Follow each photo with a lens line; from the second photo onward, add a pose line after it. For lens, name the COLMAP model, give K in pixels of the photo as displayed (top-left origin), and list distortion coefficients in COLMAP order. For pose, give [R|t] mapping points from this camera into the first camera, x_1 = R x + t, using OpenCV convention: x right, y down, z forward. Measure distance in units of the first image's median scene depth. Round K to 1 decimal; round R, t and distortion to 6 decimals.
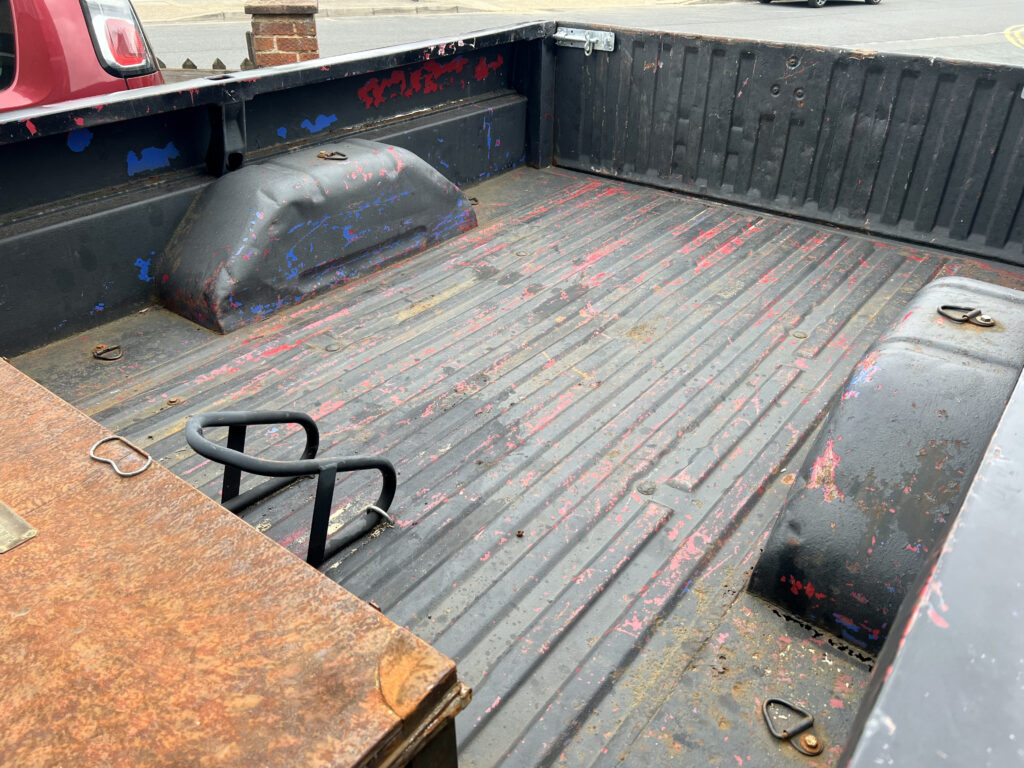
lens RADIAL K [[757.7, 0, 511.4], [0, 757.7, 424.6], [0, 0, 1]] dist [-0.040452, 0.008667]
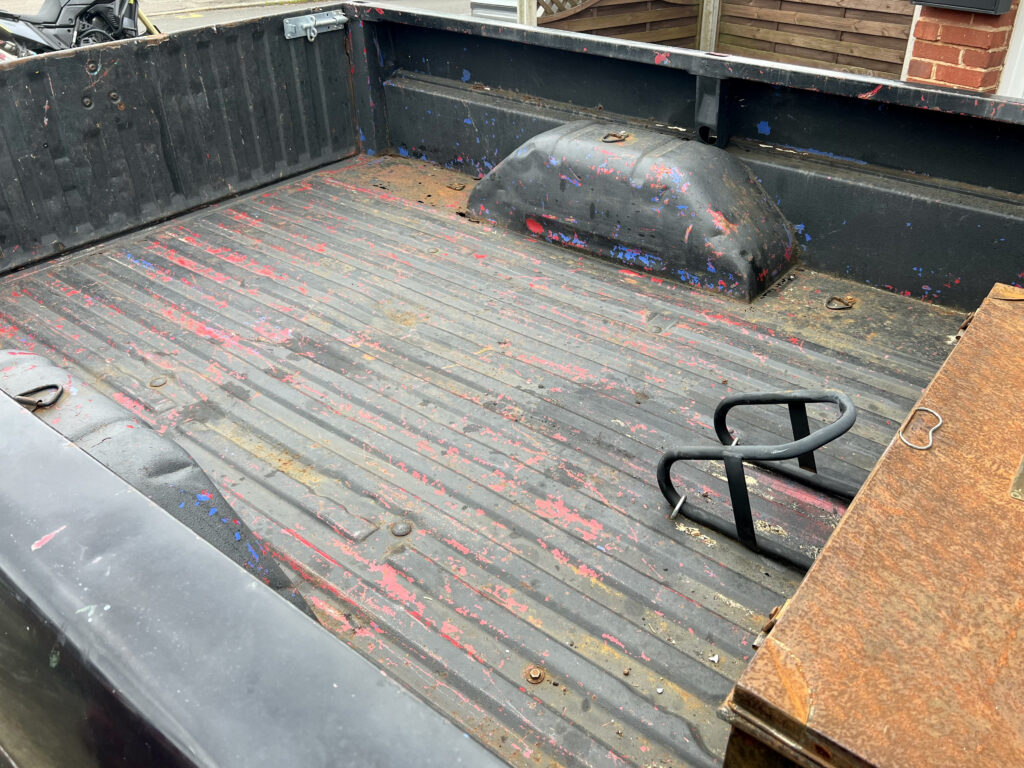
lens RADIAL K [[773.1, 0, 542.2], [0, 773.1, 381.8], [0, 0, 1]] dist [0.006184, -0.039451]
pose [[-0.023270, -0.556174, 0.830740, -0.619141], [0.556211, 0.683280, 0.473031, -0.376877], [-0.830715, 0.473074, 0.293450, 0.483480]]
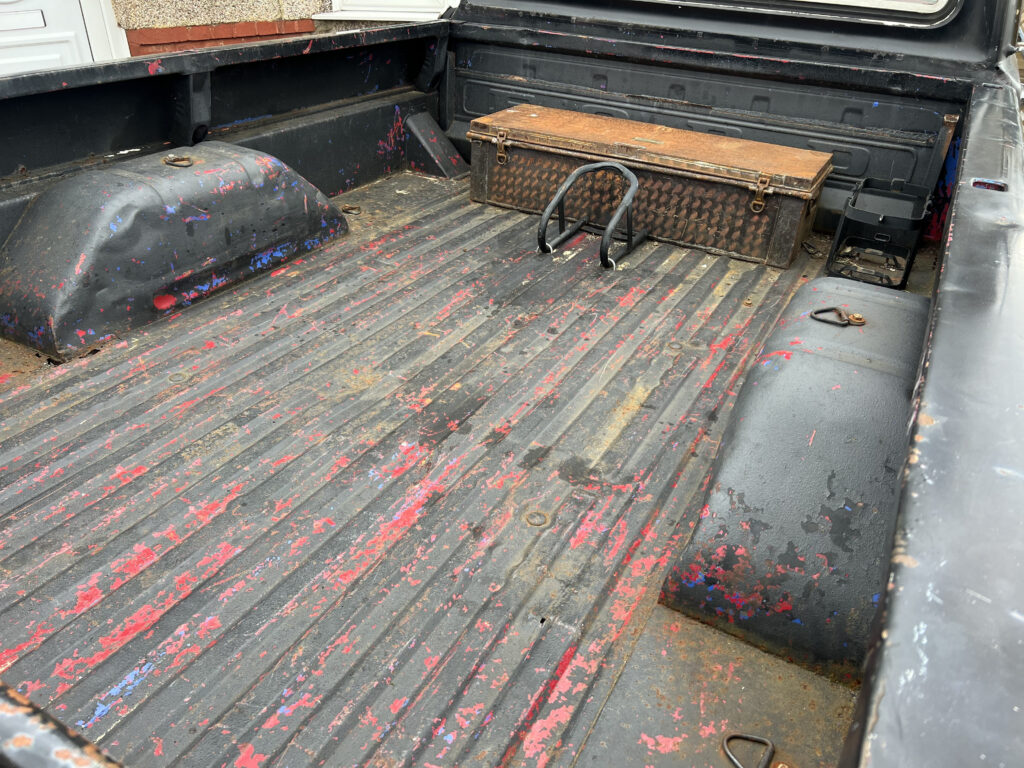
lens RADIAL K [[757.7, 0, 511.4], [0, 757.7, 424.6], [0, 0, 1]] dist [-0.040452, 0.008667]
pose [[-0.986115, 0.048729, -0.158755, 0.119230], [-0.129229, 0.375222, 0.917882, -0.779148], [0.104296, 0.925653, -0.363715, 1.153960]]
